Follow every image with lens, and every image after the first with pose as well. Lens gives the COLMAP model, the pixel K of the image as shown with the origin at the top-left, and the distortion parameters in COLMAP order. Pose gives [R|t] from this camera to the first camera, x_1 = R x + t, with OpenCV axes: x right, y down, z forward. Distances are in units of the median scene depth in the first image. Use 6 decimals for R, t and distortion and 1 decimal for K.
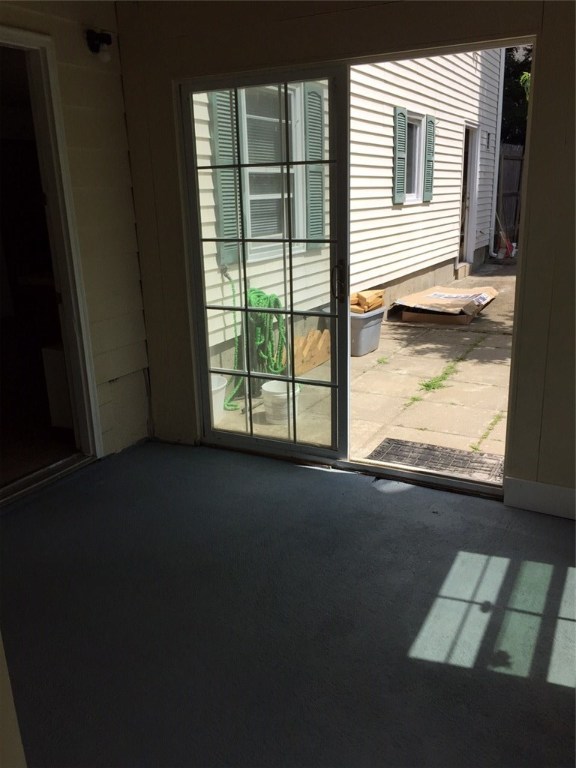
lens RADIAL K [[662.2, 0, 287.2], [0, 662.2, 385.1], [0, 0, 1]] dist [0.052613, -0.029328]
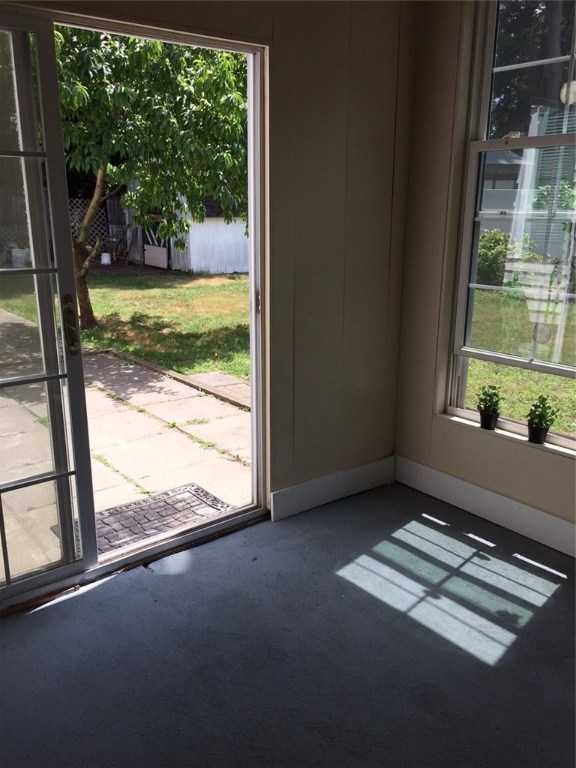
lens RADIAL K [[662.2, 0, 286.2], [0, 662.2, 384.6], [0, 0, 1]] dist [0.052613, -0.029328]
pose [[0.396218, -0.227254, 0.889588, -0.474737], [0.253019, 0.958395, 0.132138, -0.133951], [-0.882606, 0.172727, 0.437233, 0.491841]]
